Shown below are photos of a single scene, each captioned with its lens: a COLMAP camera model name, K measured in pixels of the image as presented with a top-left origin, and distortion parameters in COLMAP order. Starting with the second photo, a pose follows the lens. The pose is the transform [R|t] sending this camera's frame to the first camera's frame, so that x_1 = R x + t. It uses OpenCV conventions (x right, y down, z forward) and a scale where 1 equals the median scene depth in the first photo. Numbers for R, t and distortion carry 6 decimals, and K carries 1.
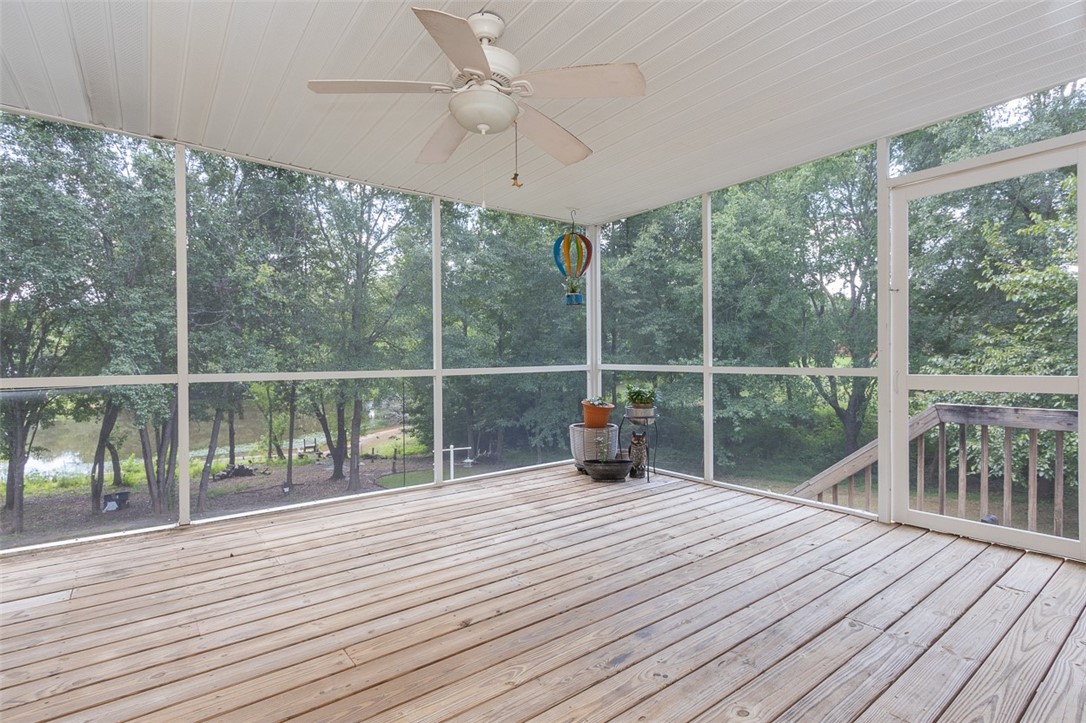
lens RADIAL K [[537.8, 0, 547.0], [0, 537.8, 362.9], [0, 0, 1]] dist [0.000183, 0.000020]
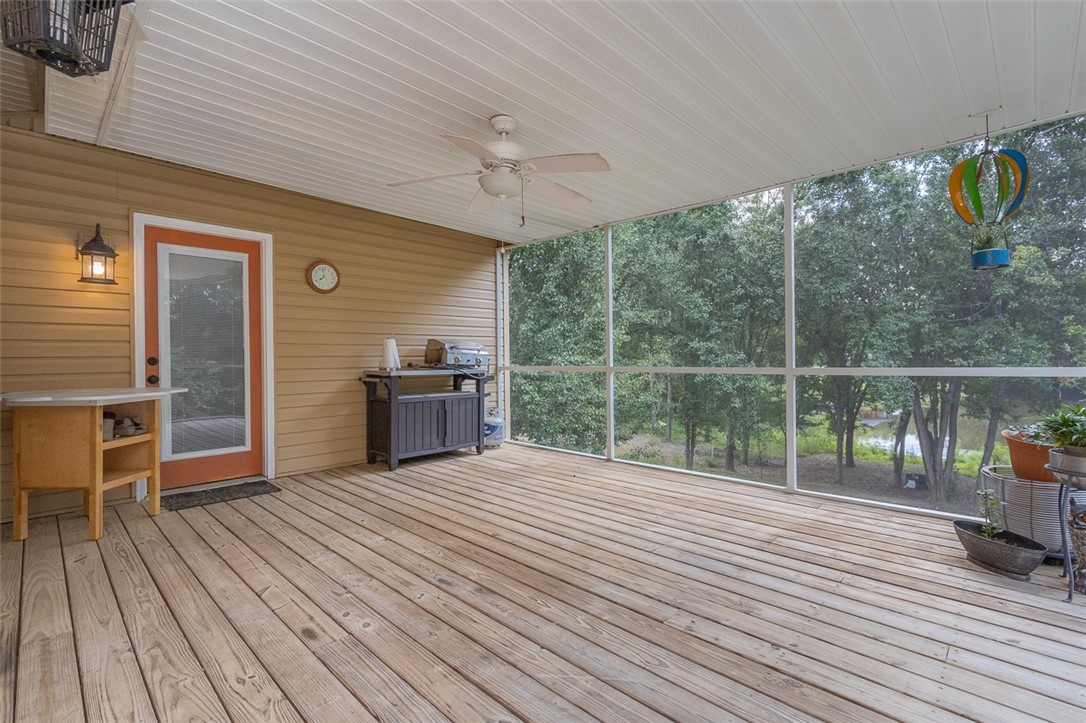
lens RADIAL K [[489.3, 0, 542.1], [0, 489.3, 358.8], [0, 0, 1]] dist [-0.000542, 0.000388]
pose [[0.140195, 0.005858, -0.990107, 0.171398], [-0.004416, 0.999976, 0.005291, -0.001632], [0.990114, 0.003630, 0.140217, 0.134577]]
